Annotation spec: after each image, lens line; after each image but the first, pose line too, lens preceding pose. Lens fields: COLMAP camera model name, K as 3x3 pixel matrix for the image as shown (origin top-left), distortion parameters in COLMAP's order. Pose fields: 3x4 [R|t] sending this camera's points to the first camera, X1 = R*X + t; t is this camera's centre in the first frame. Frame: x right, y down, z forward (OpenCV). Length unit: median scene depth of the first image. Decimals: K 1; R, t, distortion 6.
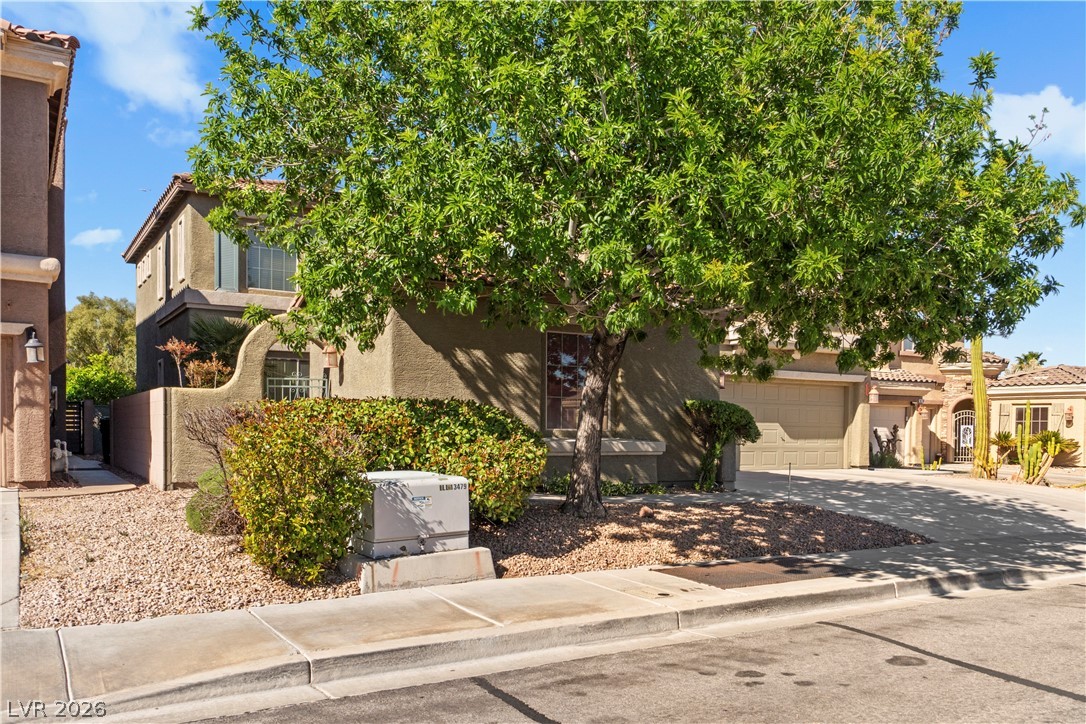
lens RADIAL K [[848.9, 0, 541.4], [0, 848.9, 380.7], [0, 0, 1]] dist [-0.001888, 0.000967]
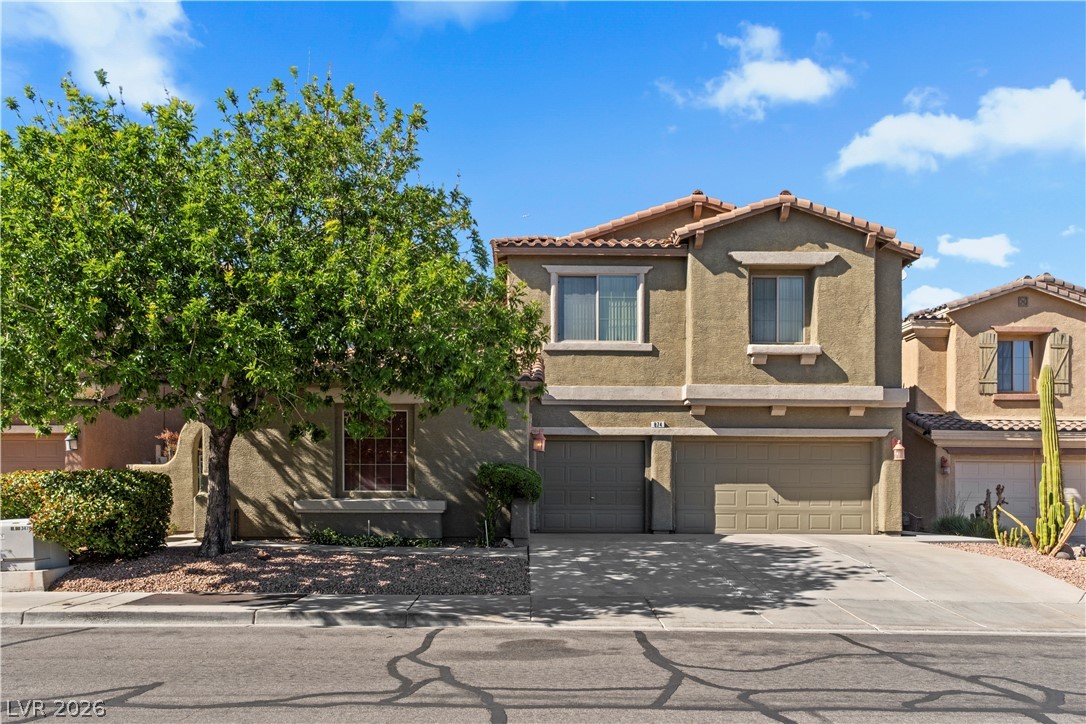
lens RADIAL K [[853.2, 0, 543.0], [0, 853.2, 362.0], [0, 0, 1]] dist [0.003297, -0.001060]
pose [[0.864682, -0.084623, -0.495140, 0.906329], [0.034926, 0.993450, -0.108795, 0.016163], [0.501104, 0.076779, 0.861975, 0.069308]]
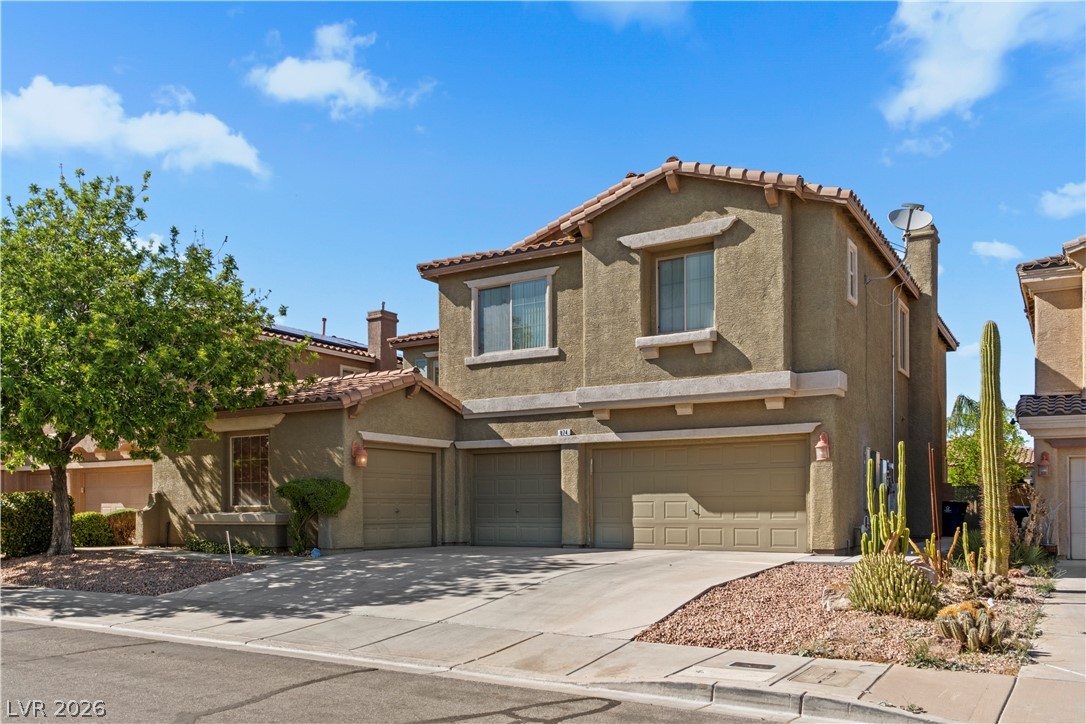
lens RADIAL K [[848.9, 0, 541.4], [0, 848.9, 380.7], [0, 0, 1]] dist [-0.001888, 0.000967]
pose [[0.472833, -0.145740, -0.869016, 1.575183], [0.057959, 0.989235, -0.134366, 0.073794], [0.879244, 0.013165, 0.476190, 0.795460]]
